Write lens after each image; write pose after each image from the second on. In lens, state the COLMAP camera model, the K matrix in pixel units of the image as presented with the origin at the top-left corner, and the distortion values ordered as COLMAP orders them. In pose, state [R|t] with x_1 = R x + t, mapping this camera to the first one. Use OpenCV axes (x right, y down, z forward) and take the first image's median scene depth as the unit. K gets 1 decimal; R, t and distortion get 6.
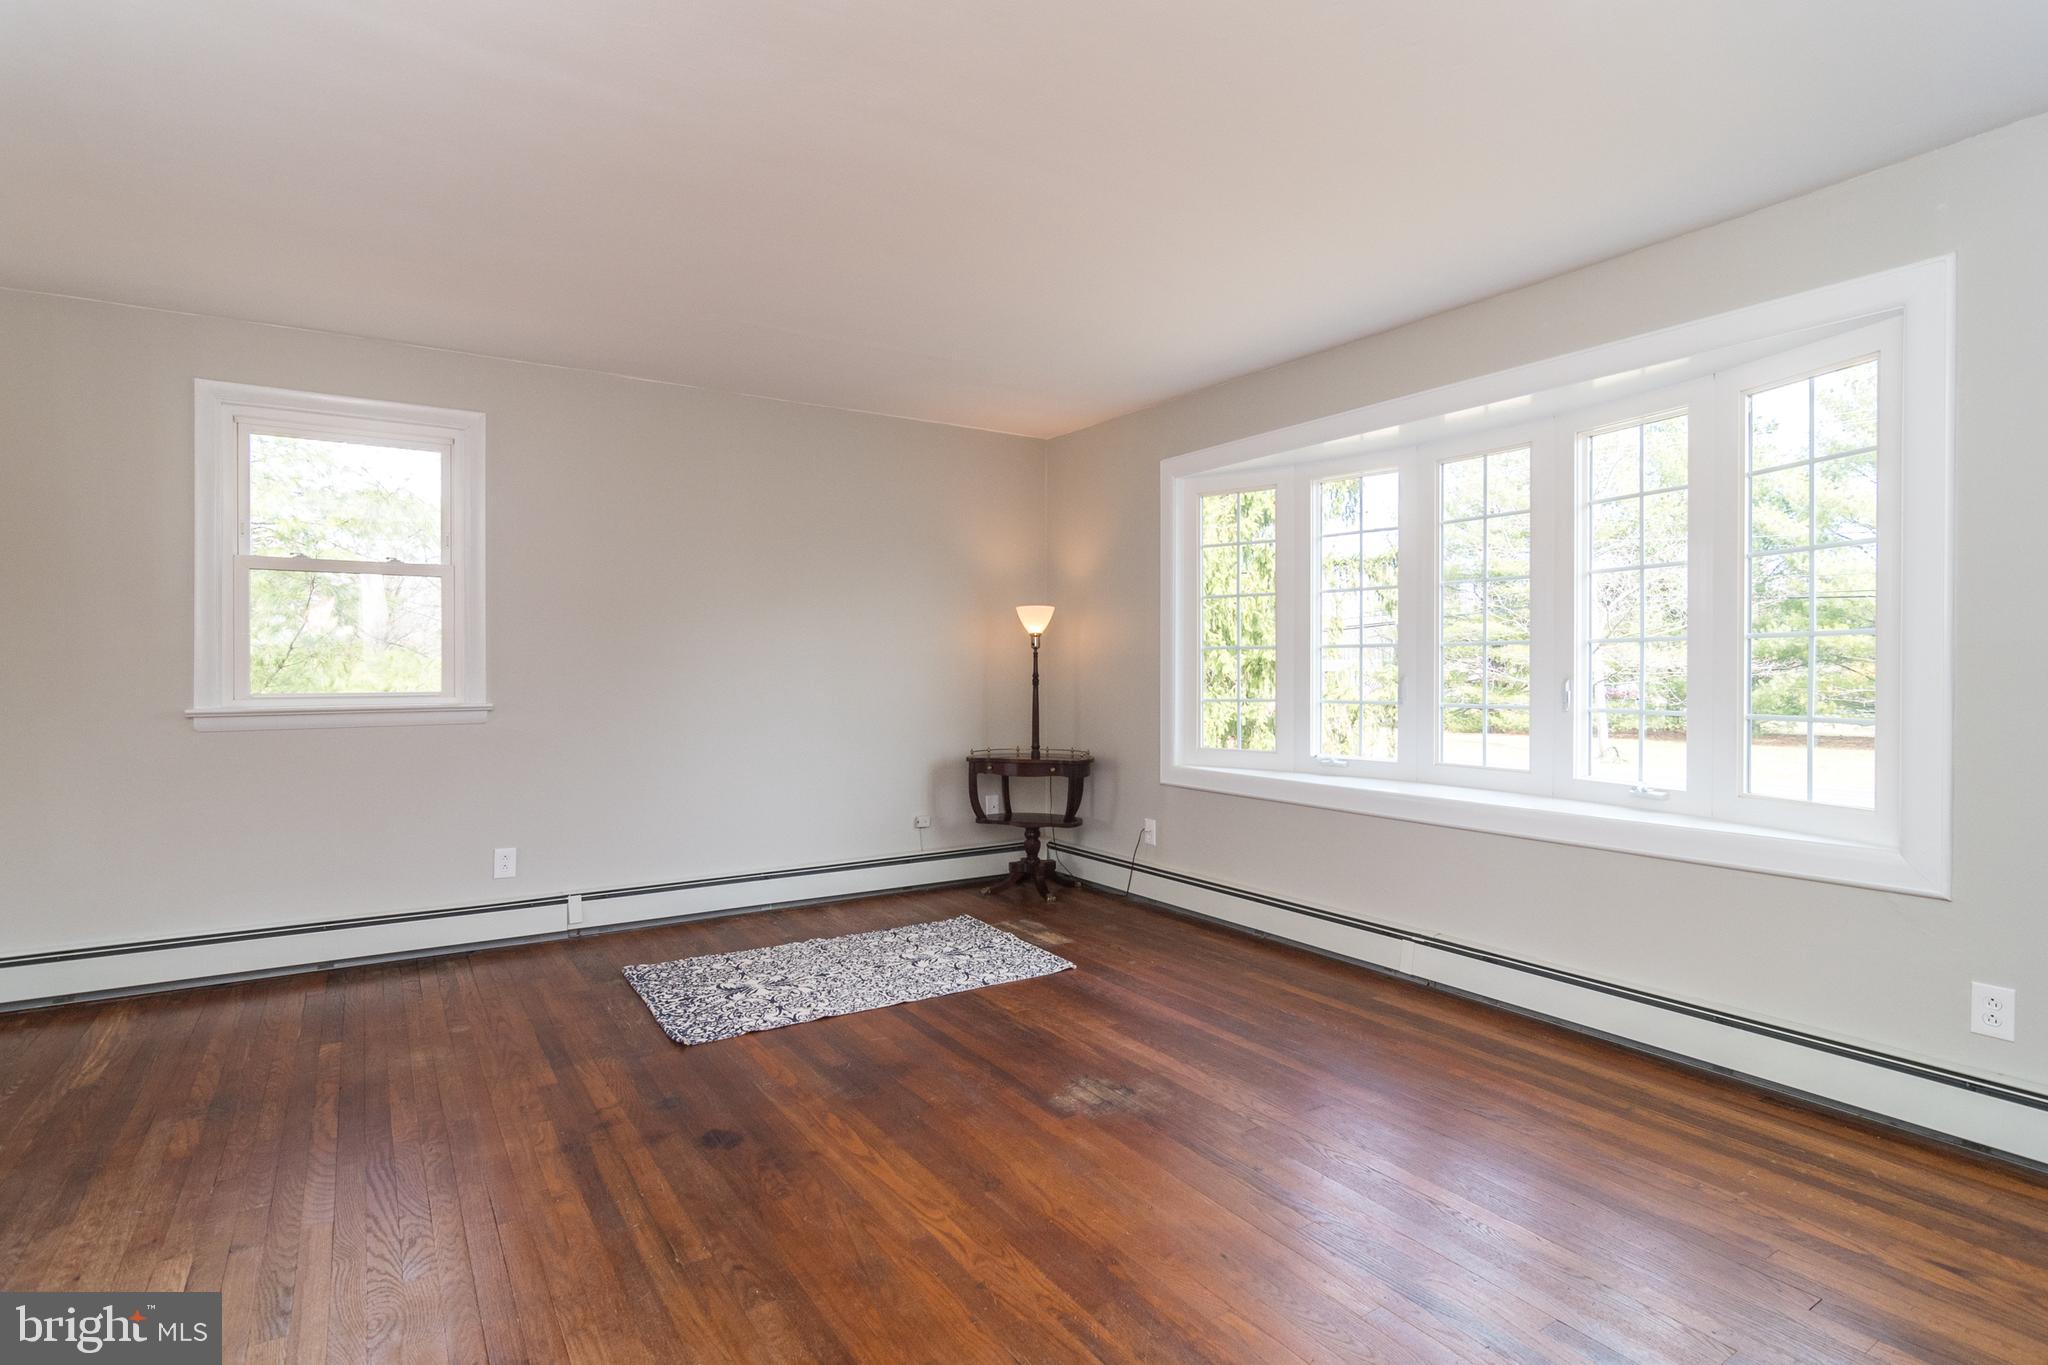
lens RADIAL K [[1019.9, 0, 1017.7], [0, 1019.9, 668.0], [0, 0, 1]] dist [0.000360, -0.000039]
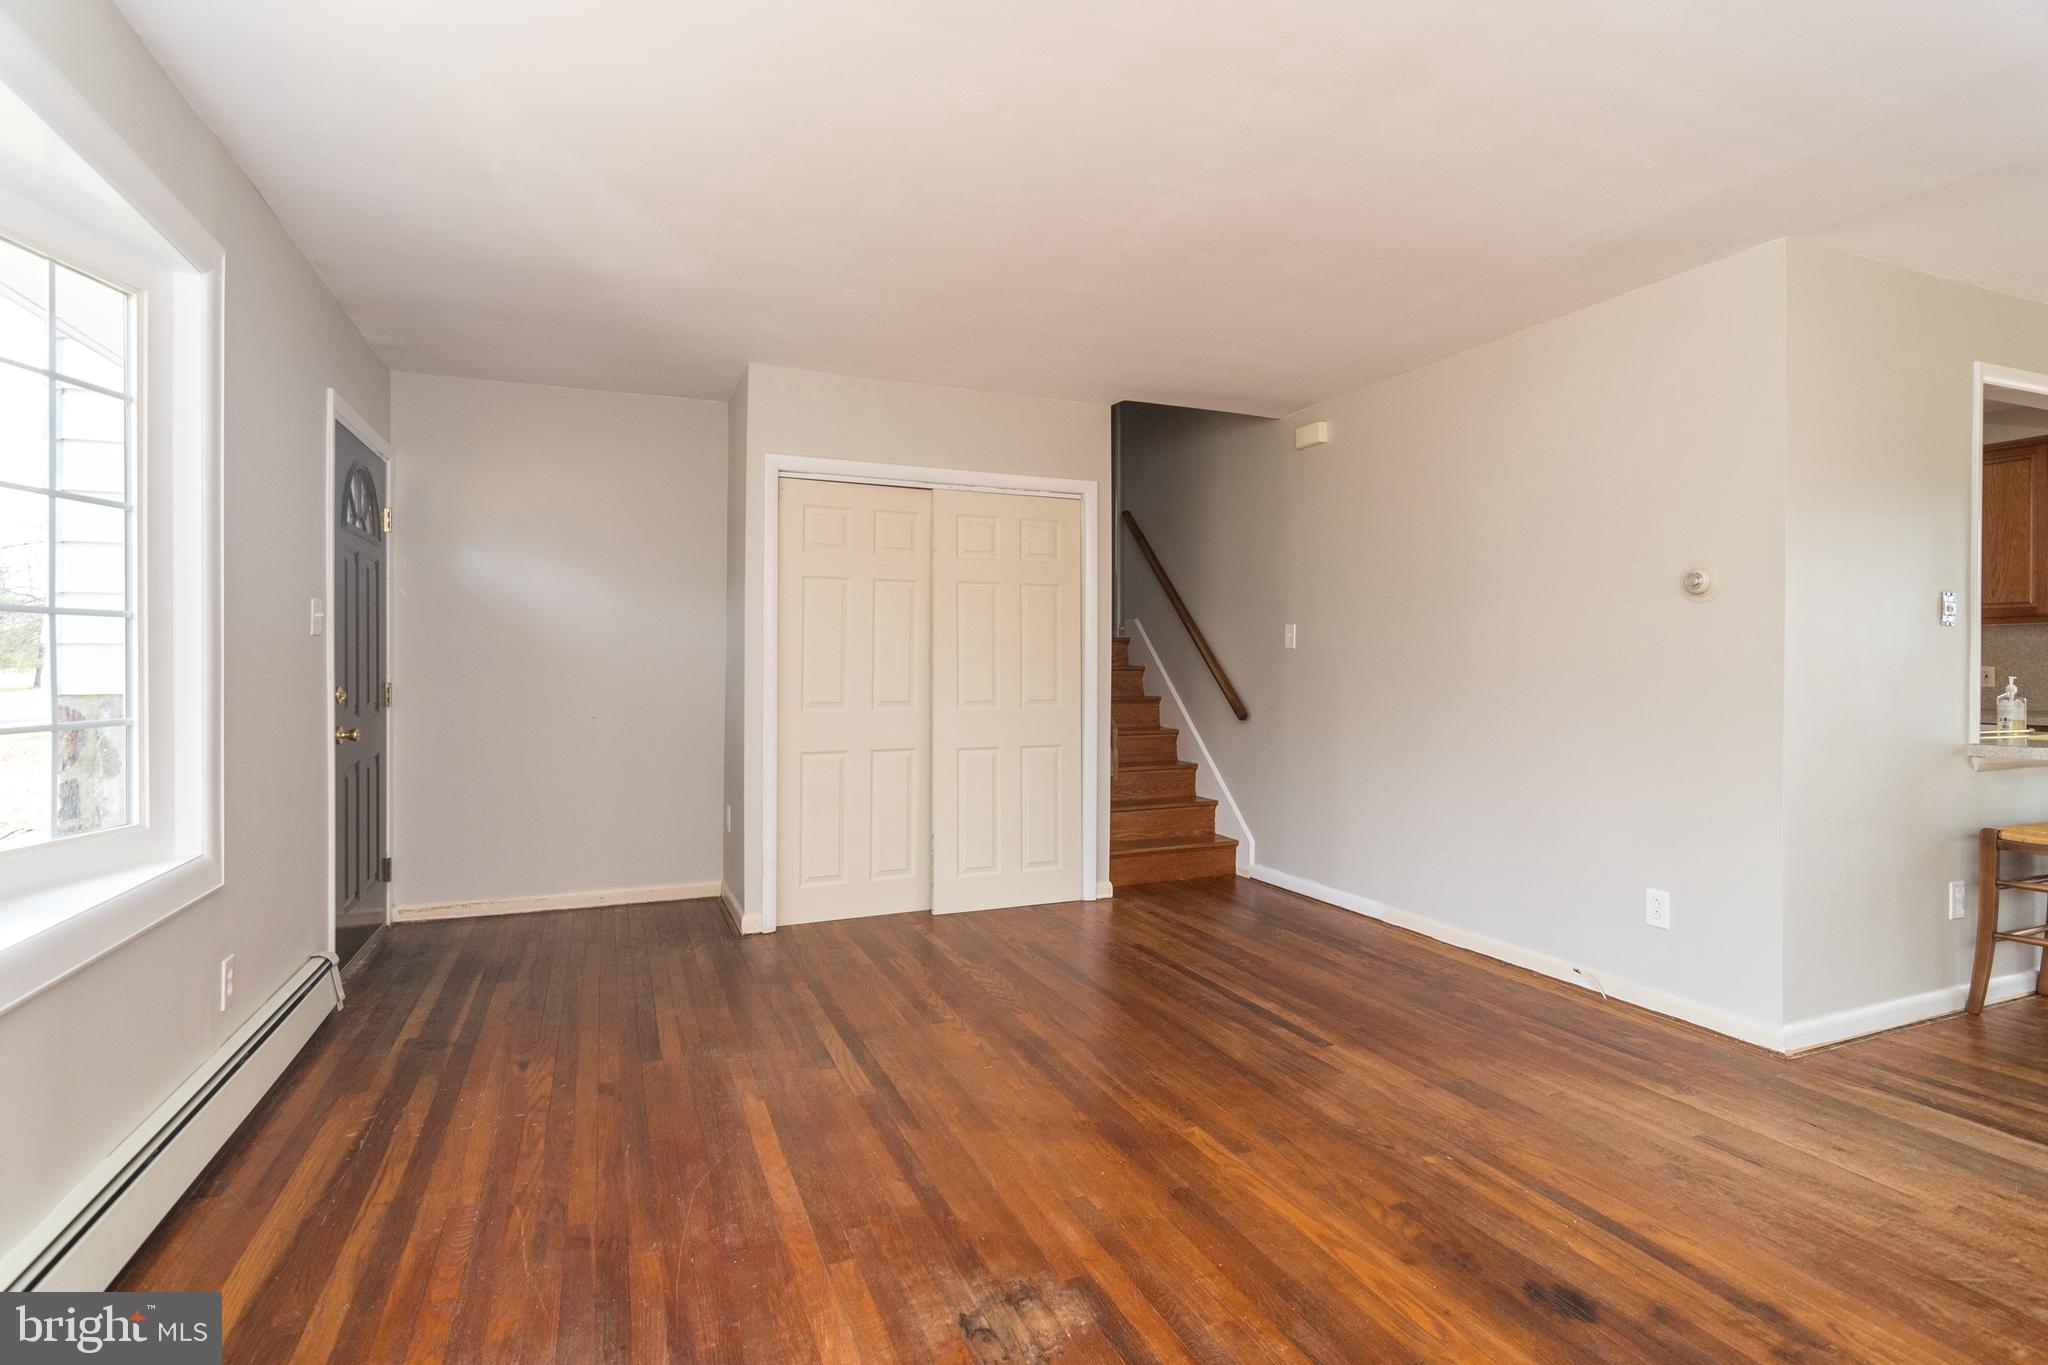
lens RADIAL K [[986.6, 0, 1026.5], [0, 986.6, 672.6], [0, 0, 1]] dist [0.001581, 0.000439]
pose [[-0.986633, -0.000432, 0.162960, -0.019624], [0.000819, 0.999971, 0.007613, 0.004917], [-0.162958, 0.007644, -0.986603, 1.172317]]
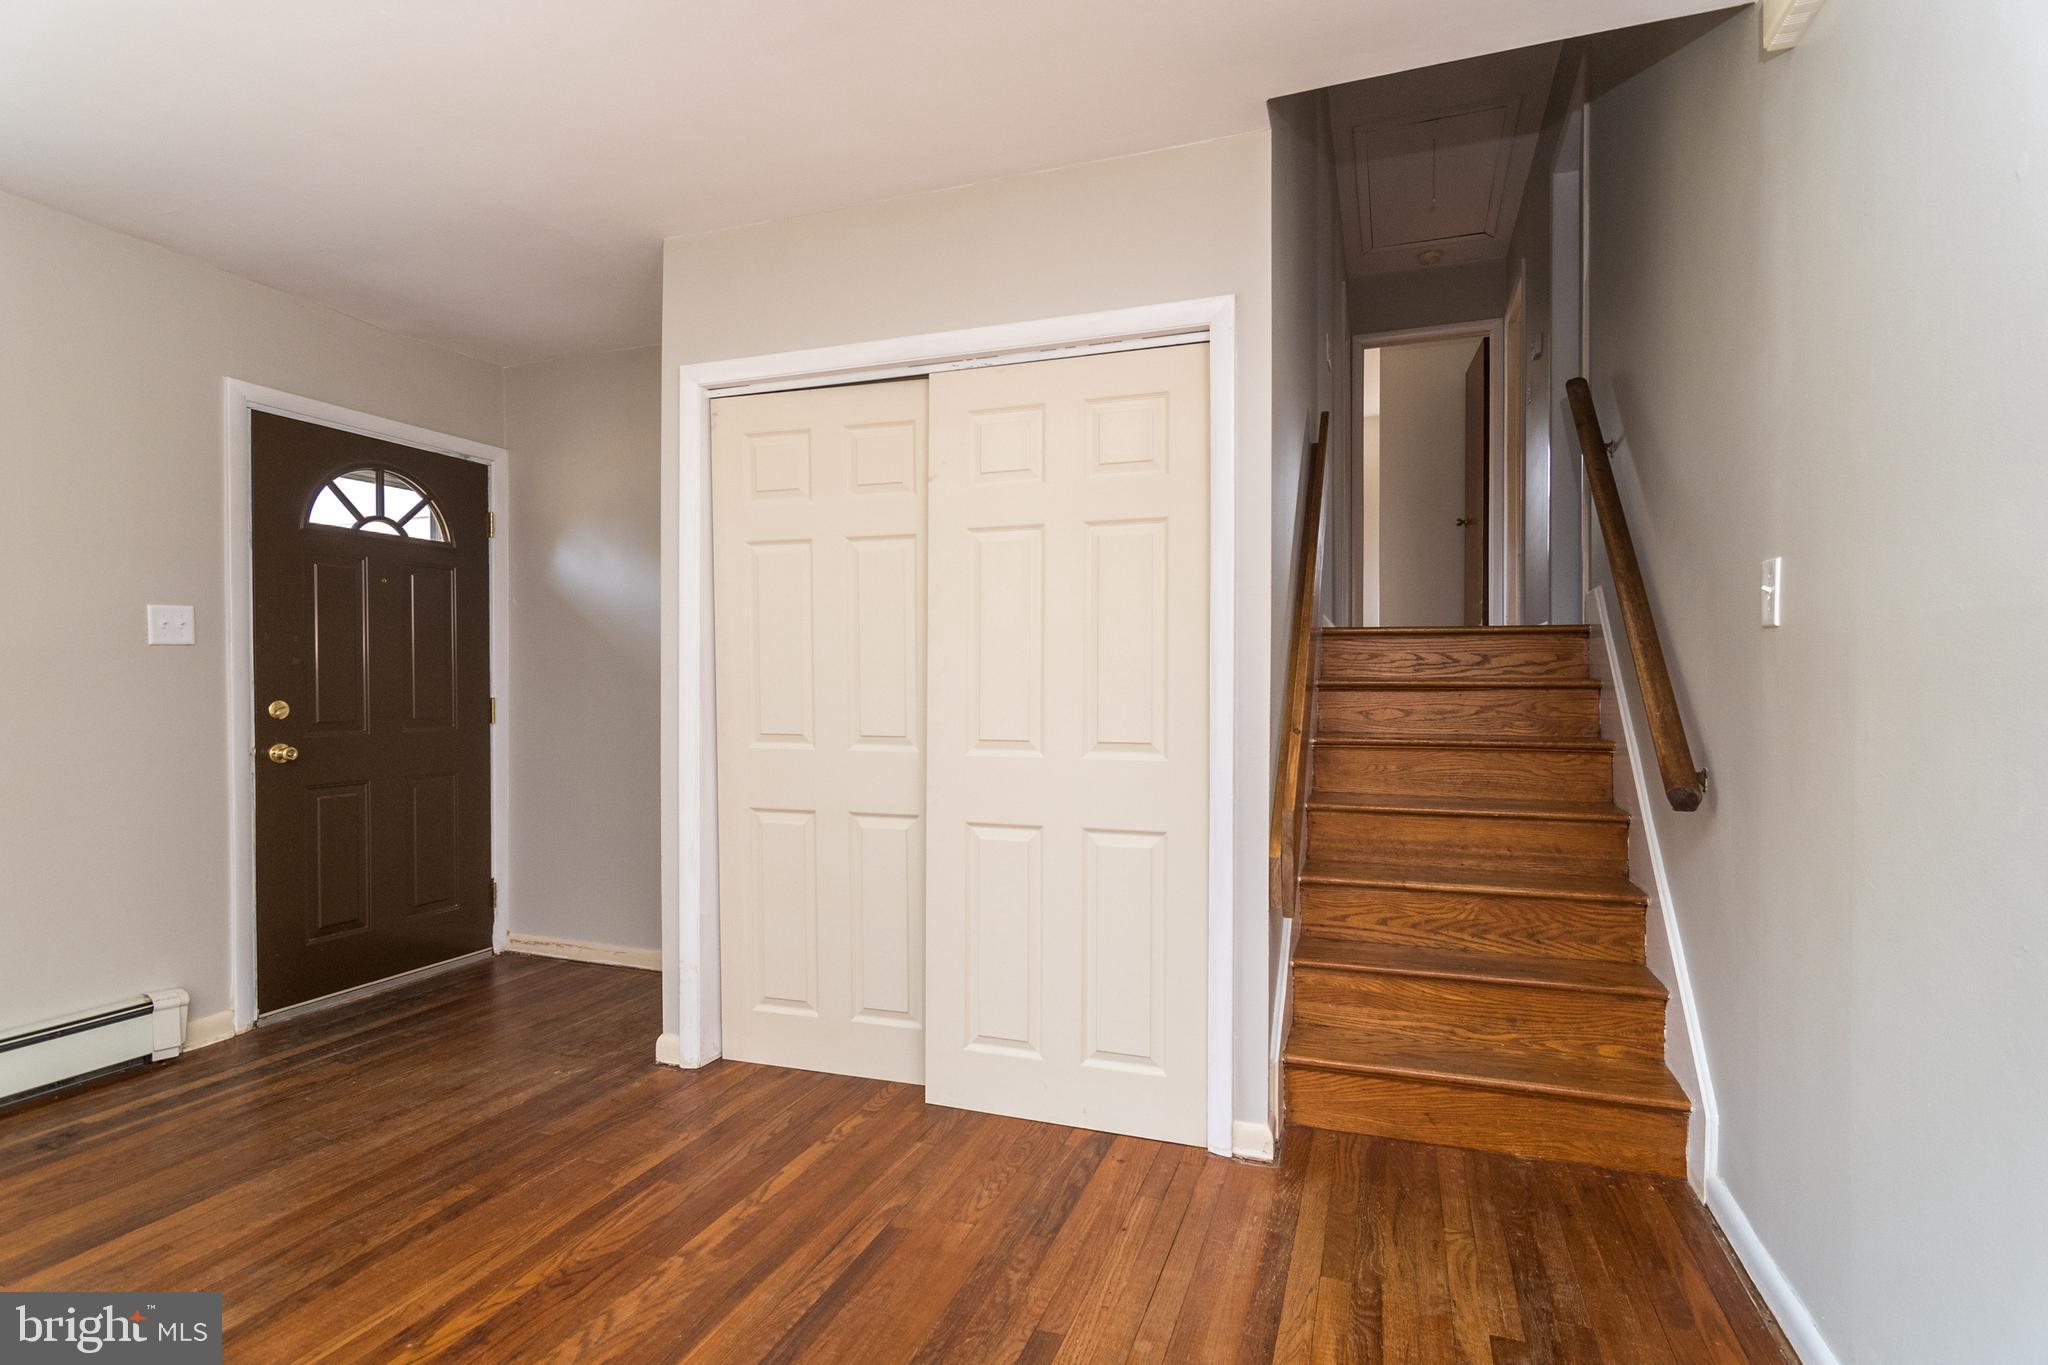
lens RADIAL K [[977.1, 0, 1053.4], [0, 977.1, 694.7], [0, 0, 1]] dist [-0.001393, 0.000321]
pose [[-0.613042, -0.007290, 0.790016, -0.313233], [0.001580, 0.999944, 0.010453, 0.011074], [-0.790049, 0.007656, -0.612997, 0.370209]]
